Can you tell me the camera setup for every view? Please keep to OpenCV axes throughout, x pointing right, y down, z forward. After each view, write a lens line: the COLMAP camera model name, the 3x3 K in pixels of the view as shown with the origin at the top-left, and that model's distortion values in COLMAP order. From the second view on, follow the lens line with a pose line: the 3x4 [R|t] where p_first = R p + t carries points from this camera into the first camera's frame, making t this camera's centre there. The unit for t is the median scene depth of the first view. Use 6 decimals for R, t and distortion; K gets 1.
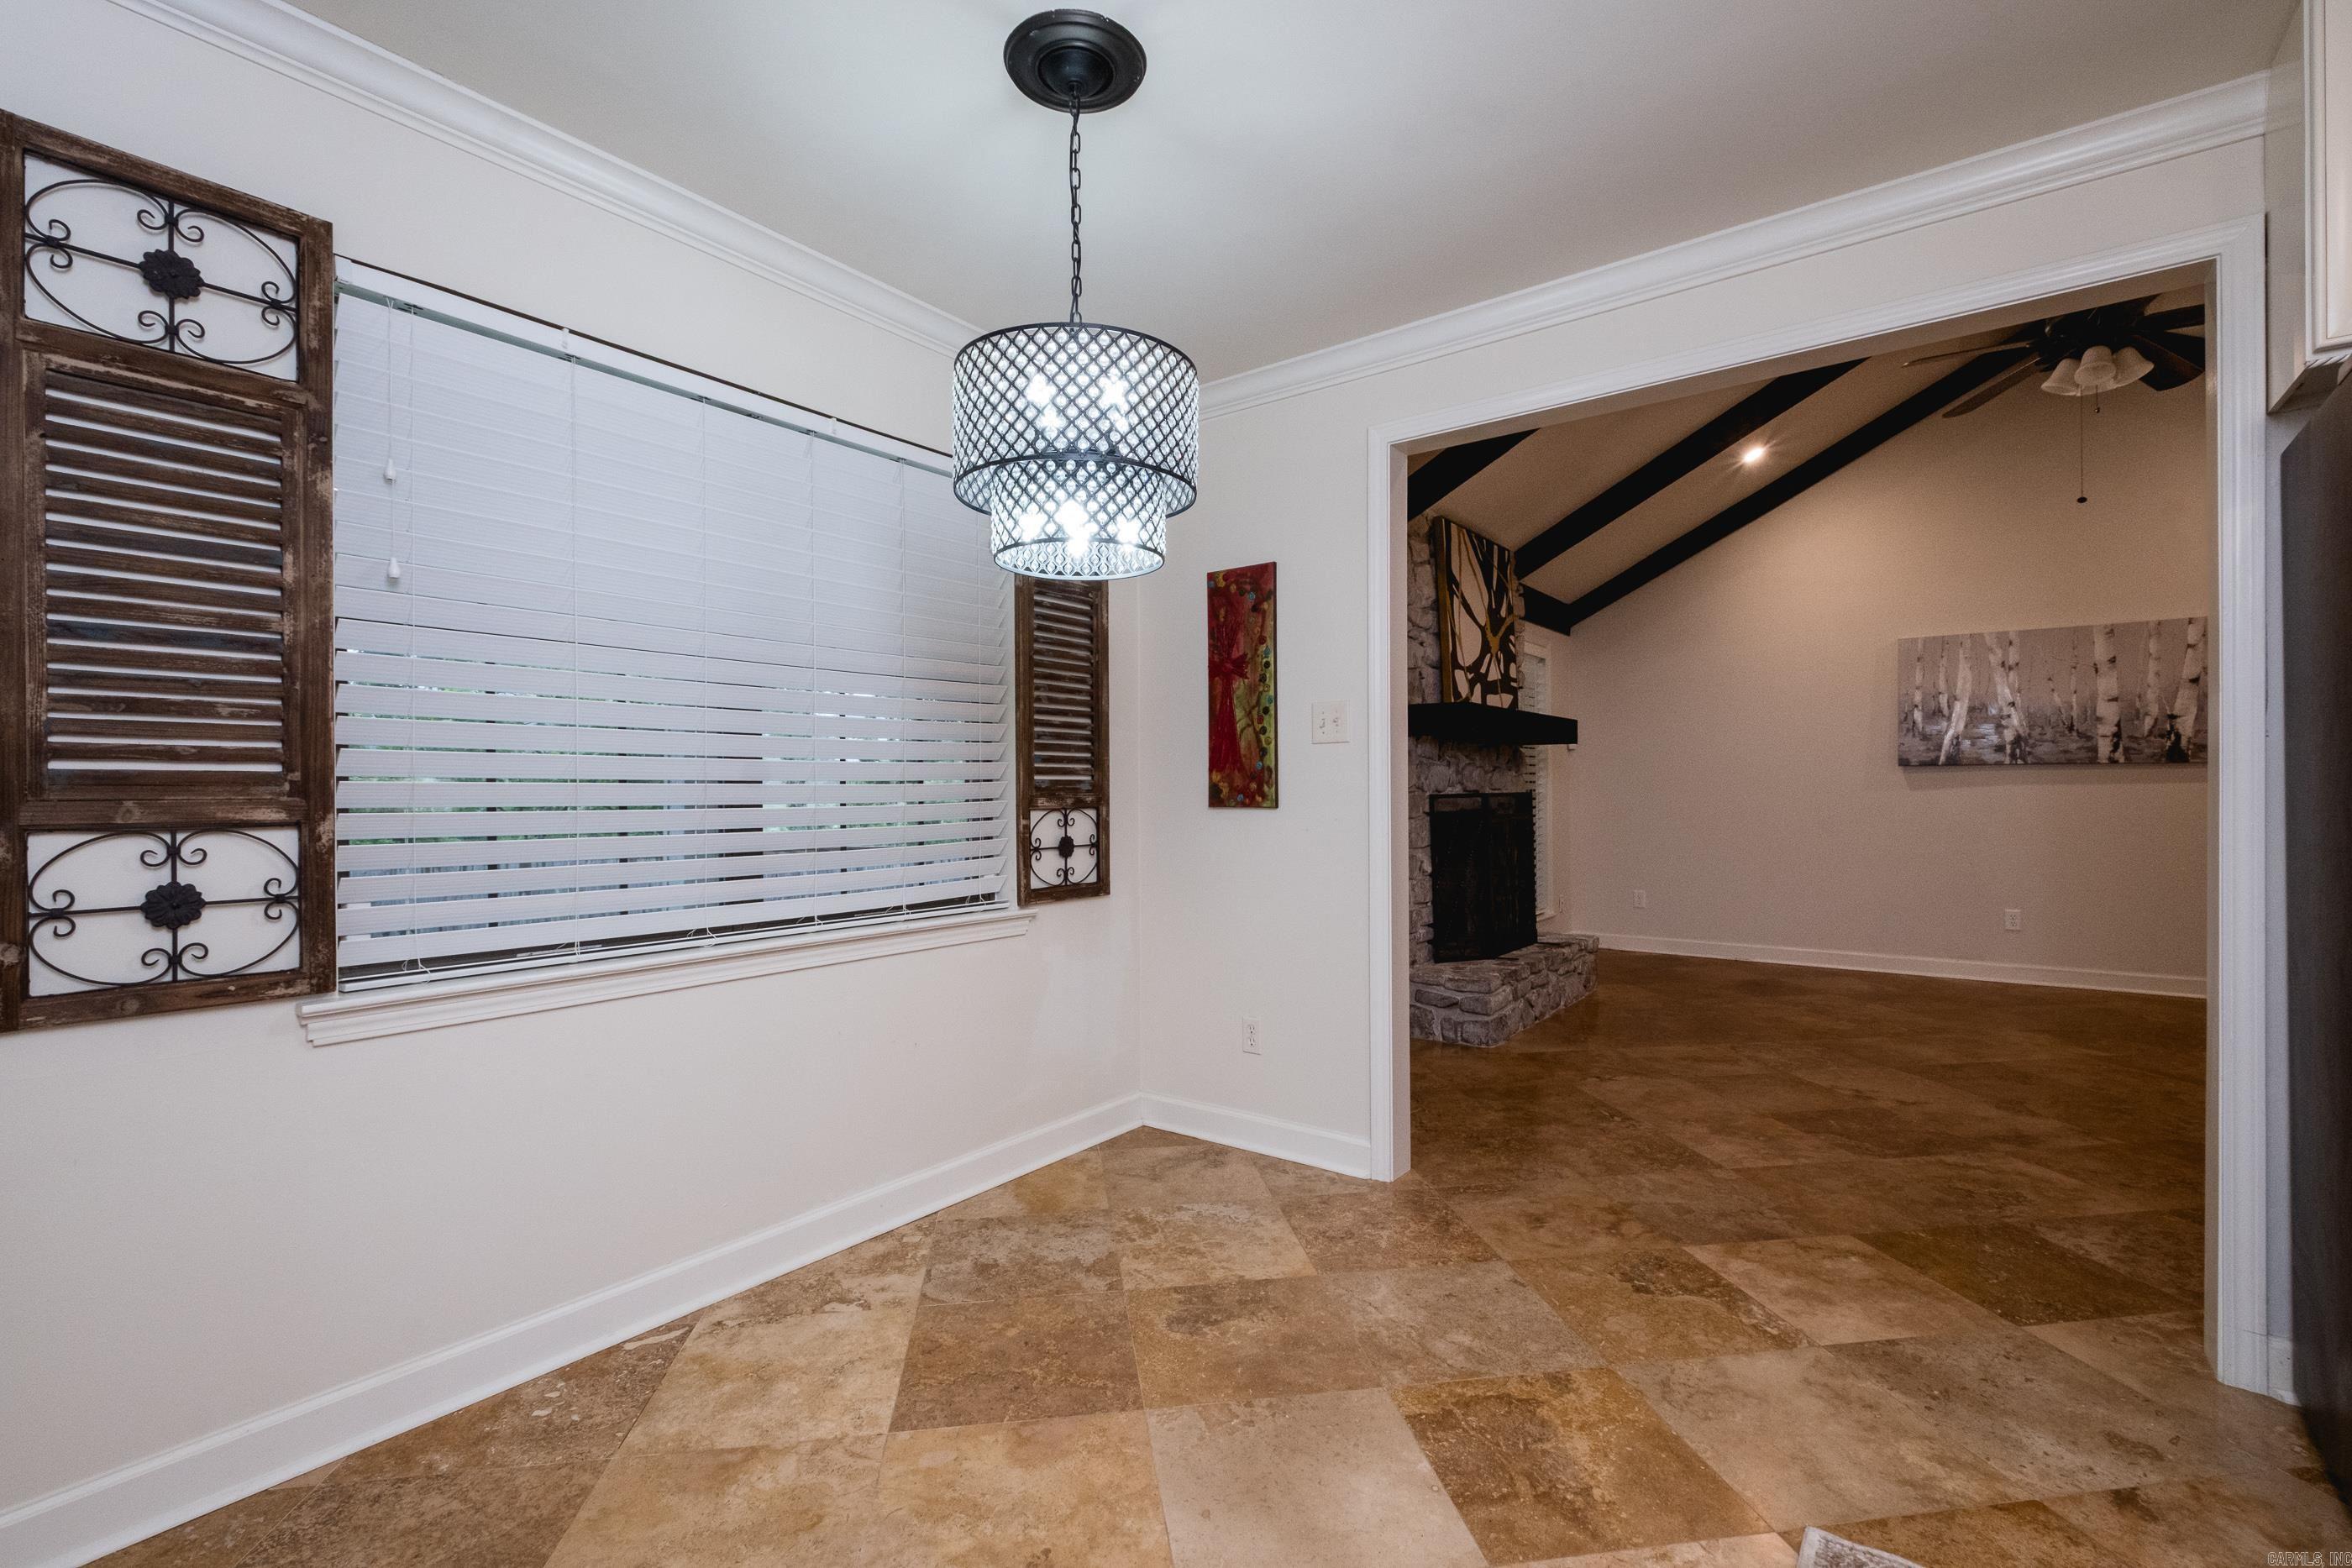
lens RADIAL K [[1017.4, 0, 1177.0], [0, 1017.4, 791.3], [0, 0, 1]] dist [0.008047, -0.005017]
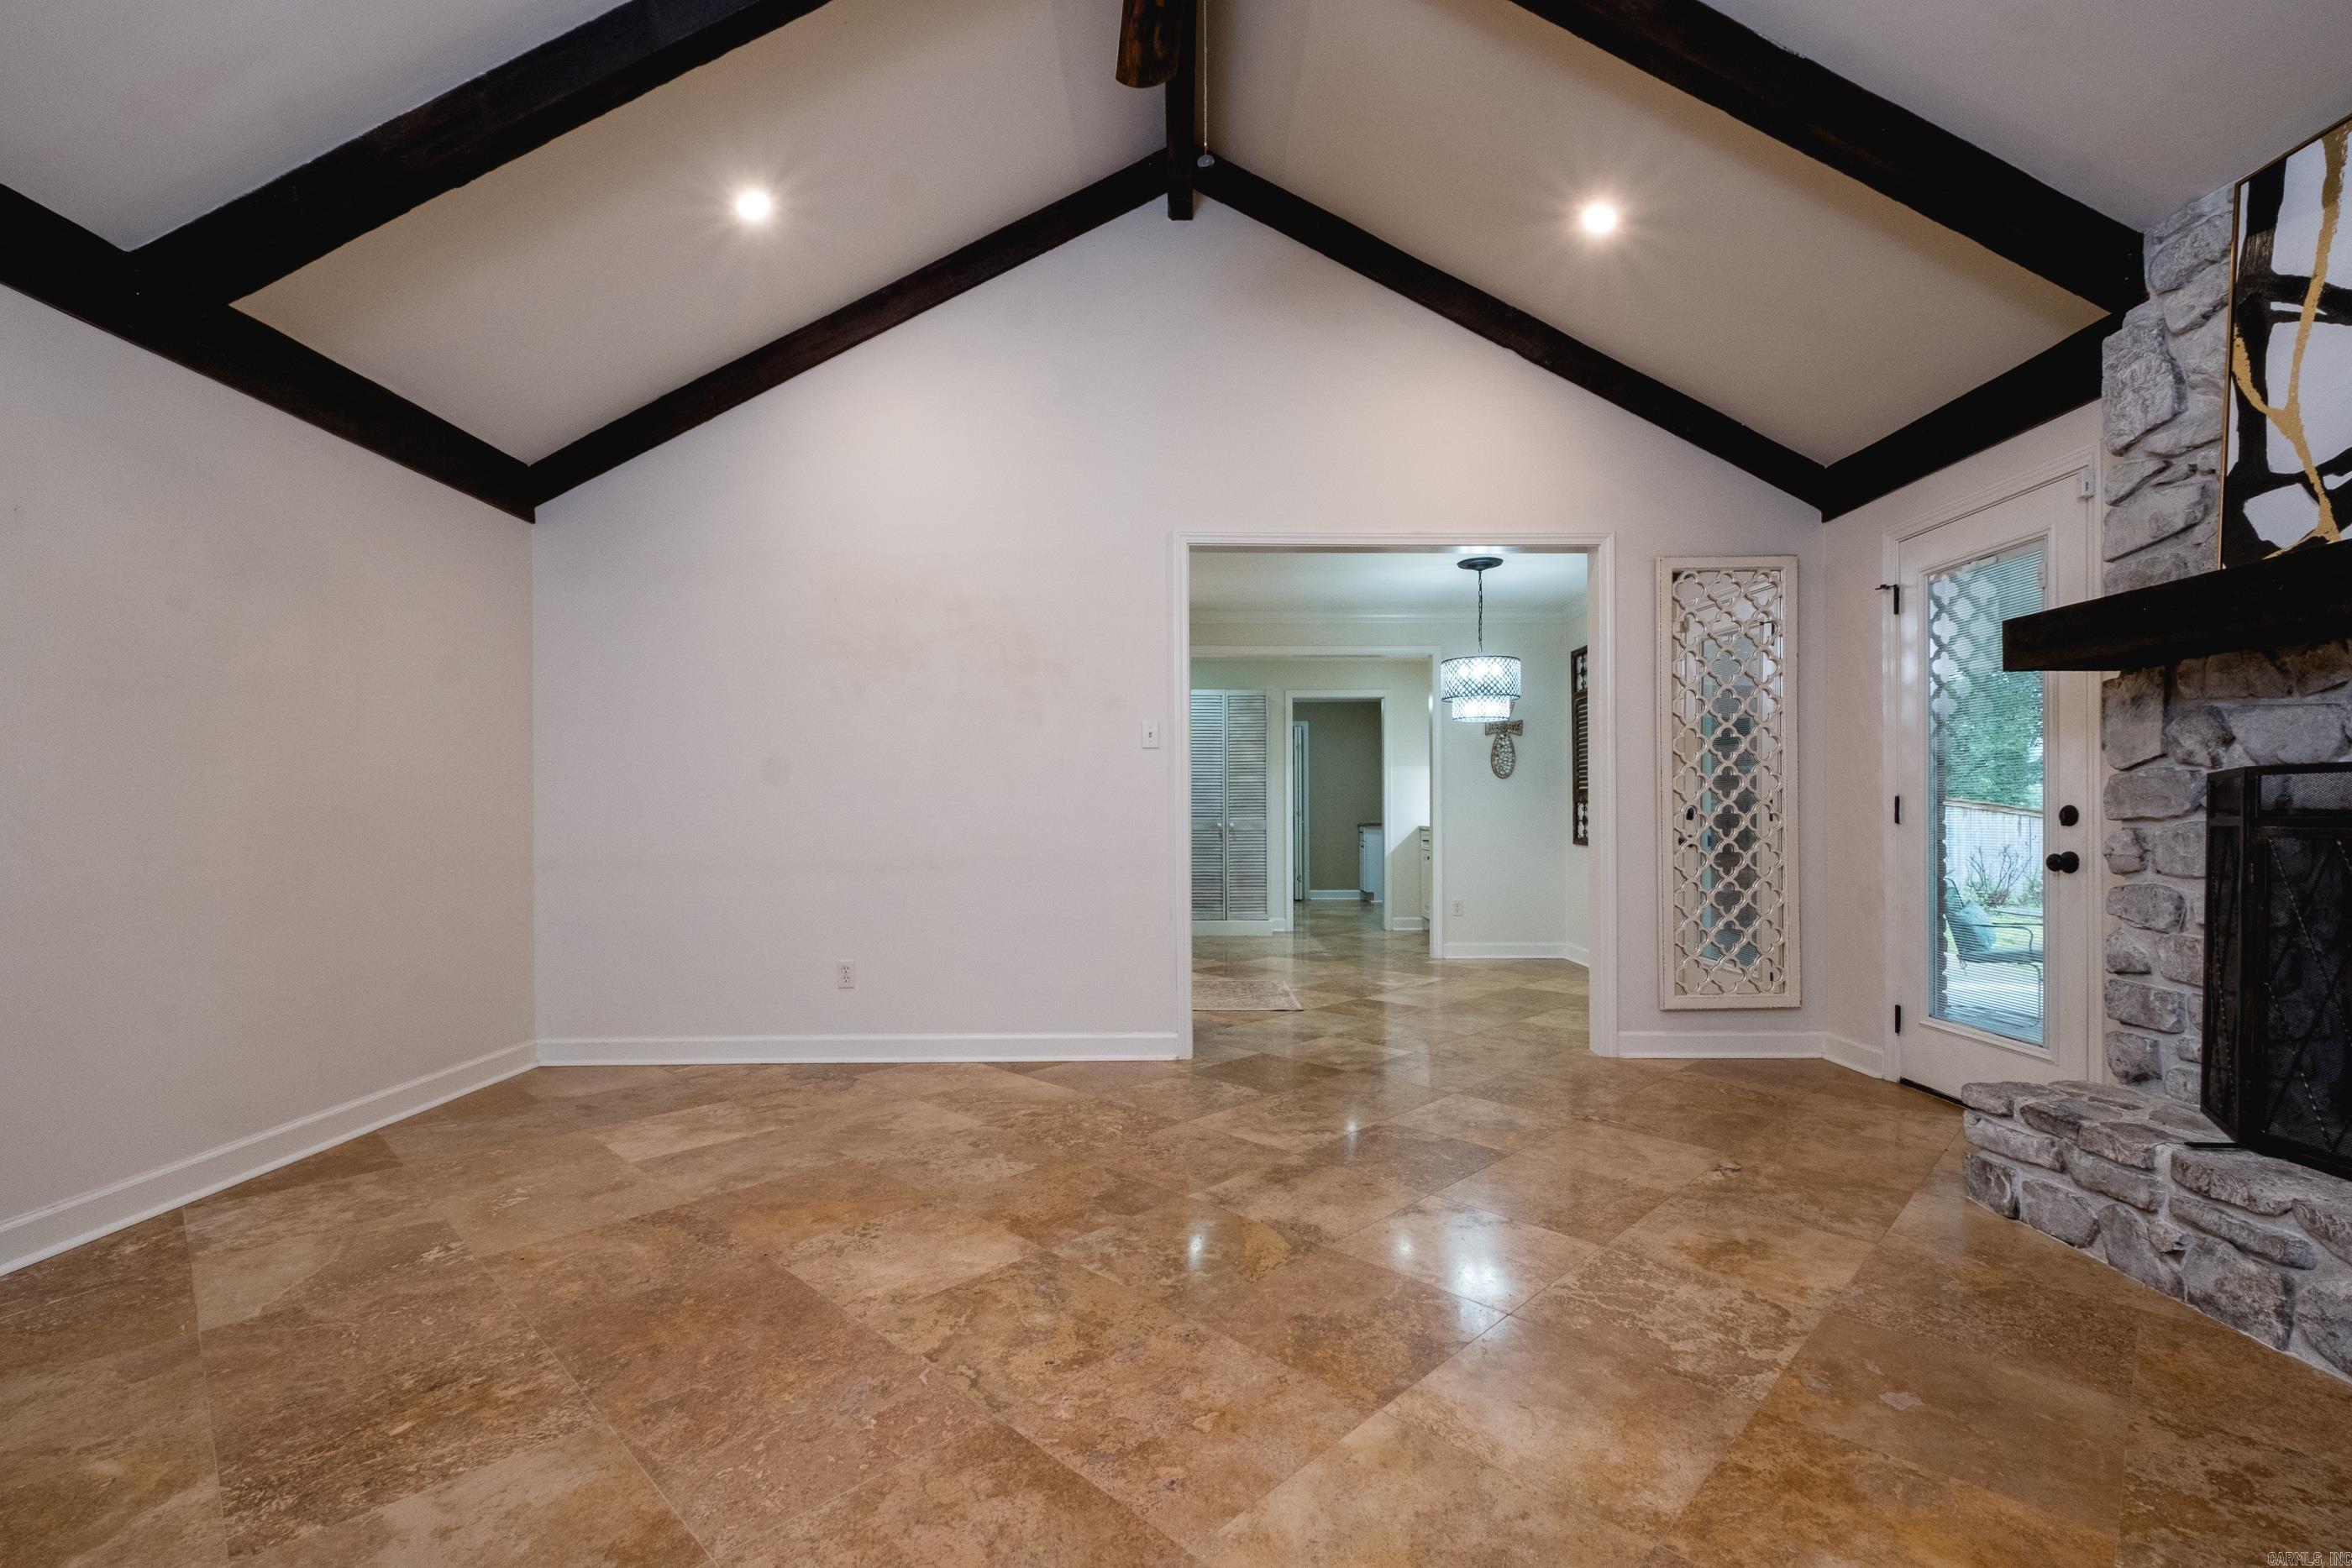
lens RADIAL K [[1017.4, 0, 1198.7], [0, 1017.4, 809.2], [0, 0, 1]] dist [0.008047, -0.005017]
pose [[-0.784739, 0.007471, -0.619782, 1.533057], [0.007772, 0.999967, 0.002214, 0.026012], [0.619778, -0.003080, -0.784771, 1.768495]]
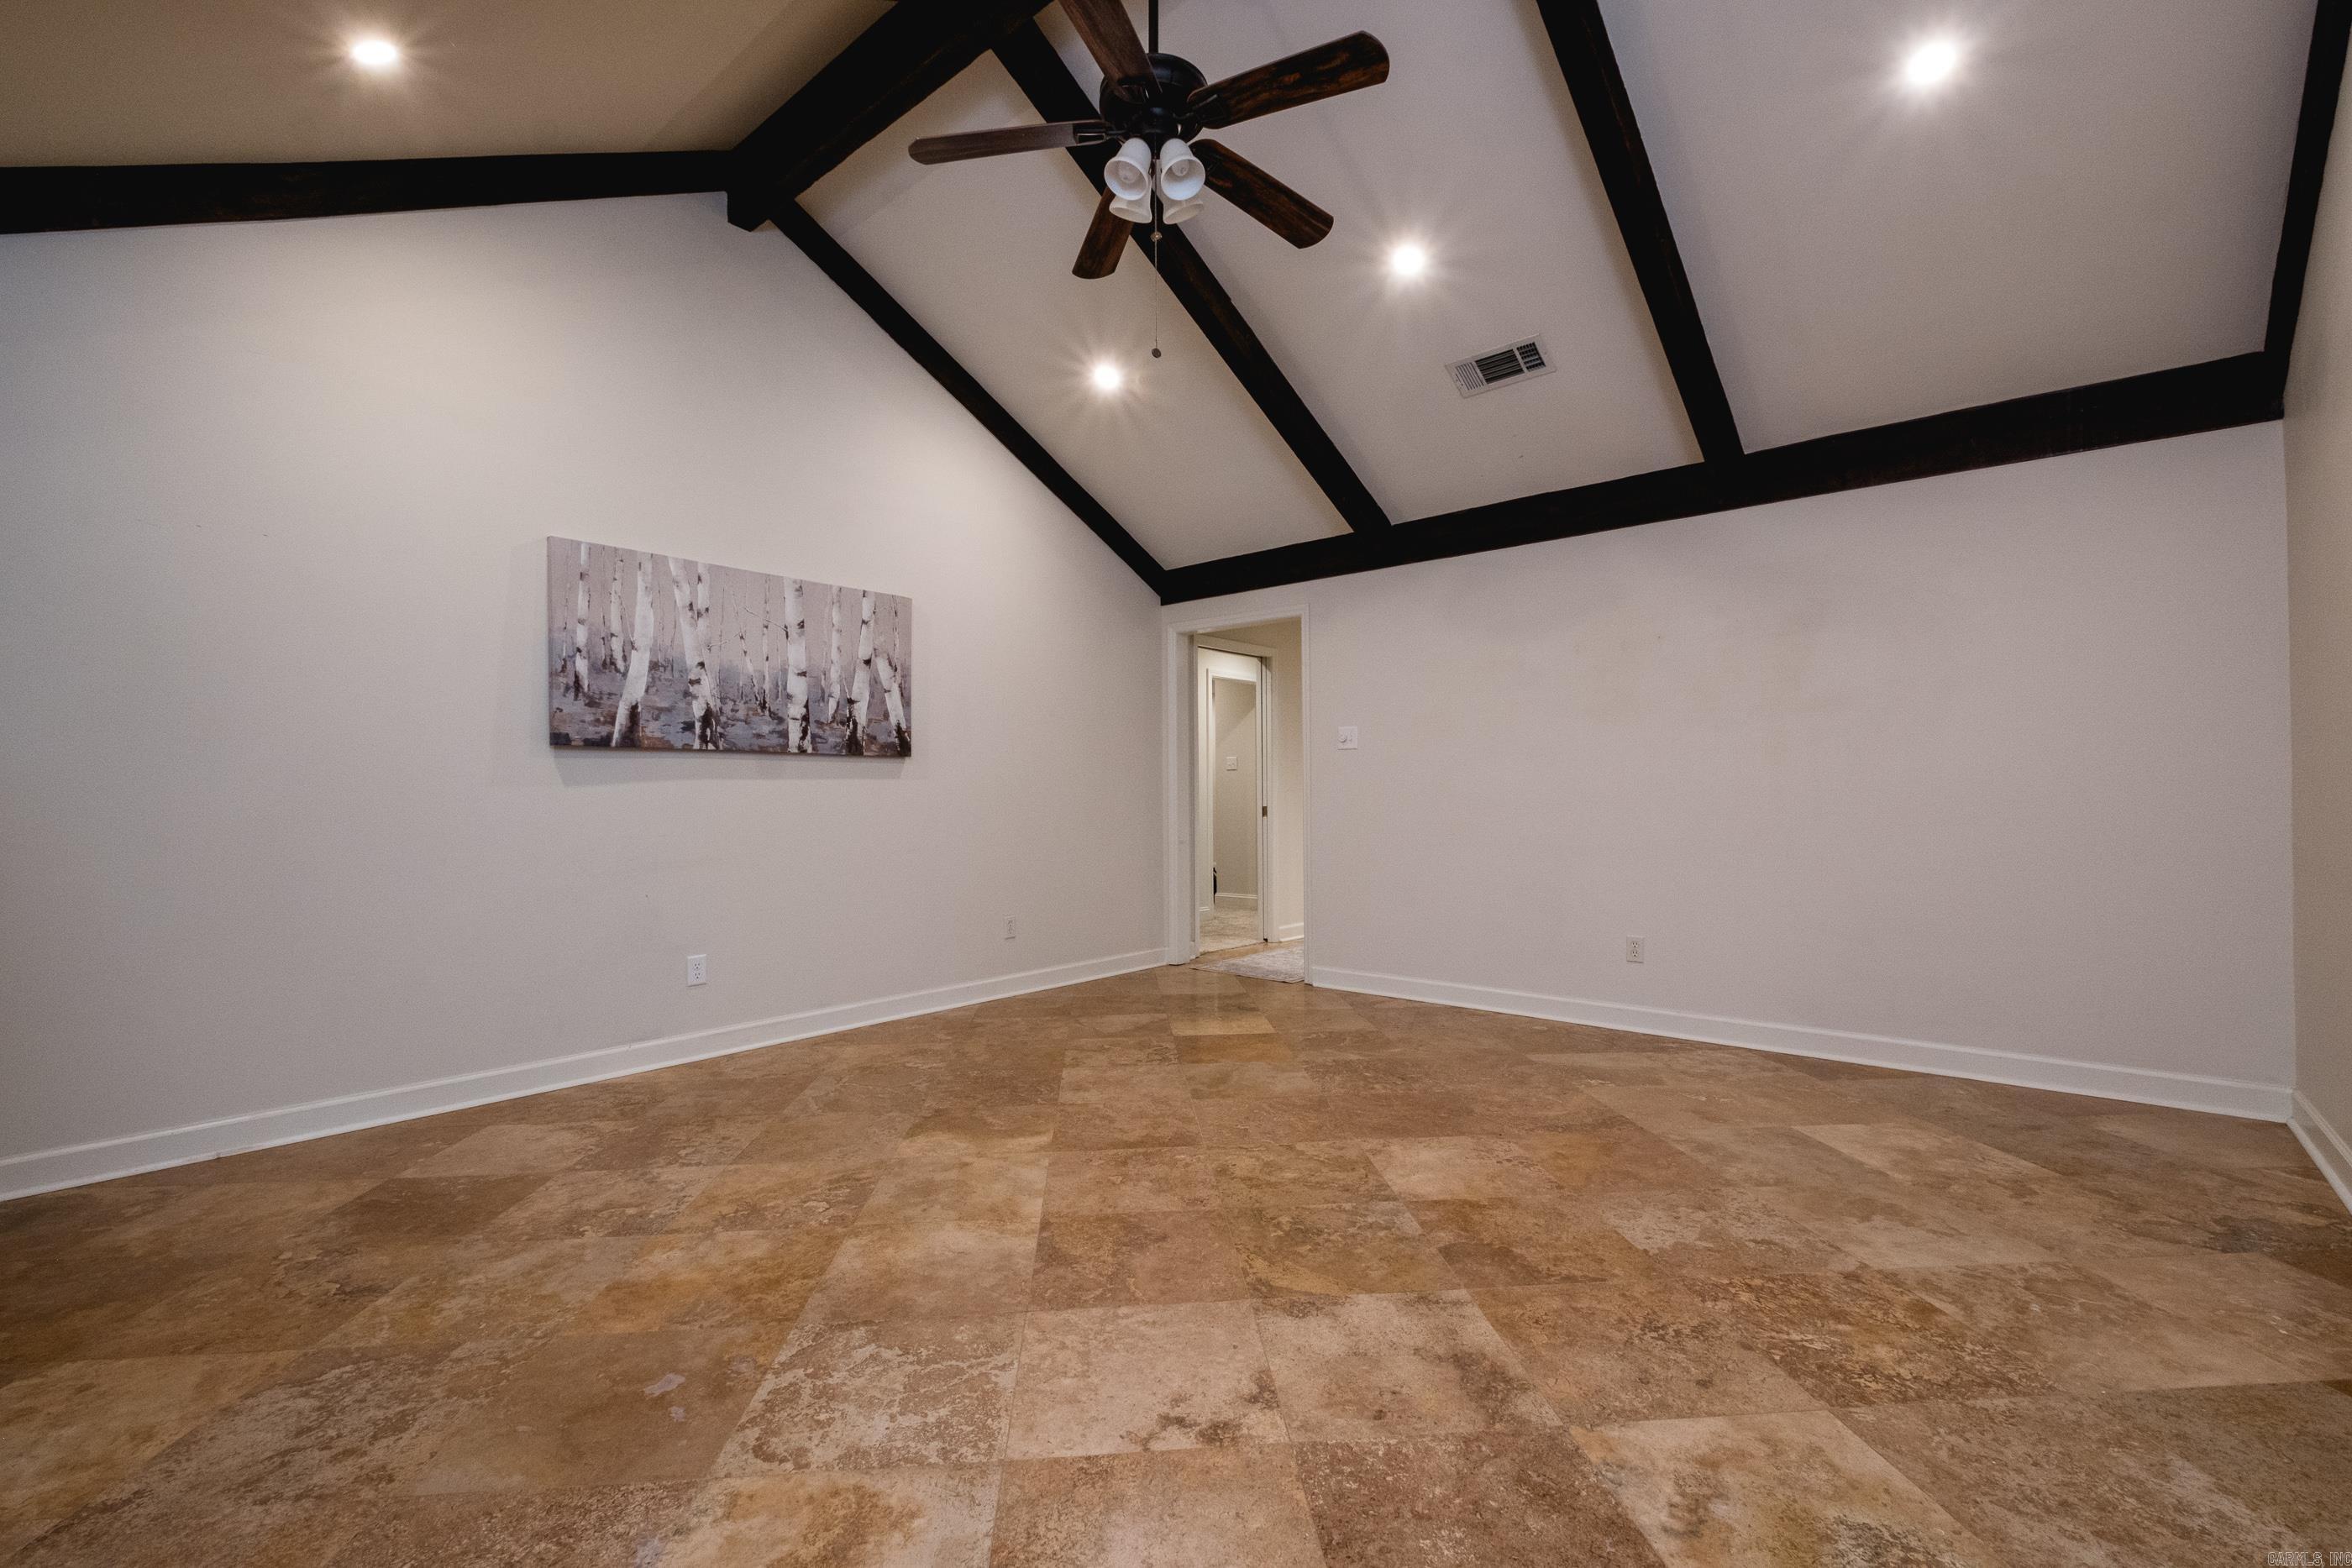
lens RADIAL K [[1017.4, 0, 1194.9], [0, 1017.4, 779.9], [0, 0, 1]] dist [0.008047, -0.005017]
pose [[0.044750, 0.022408, 0.998747, 0.267270], [0.010032, 0.999688, -0.022879, 0.025331], [-0.998948, 0.011043, 0.044511, 1.216162]]
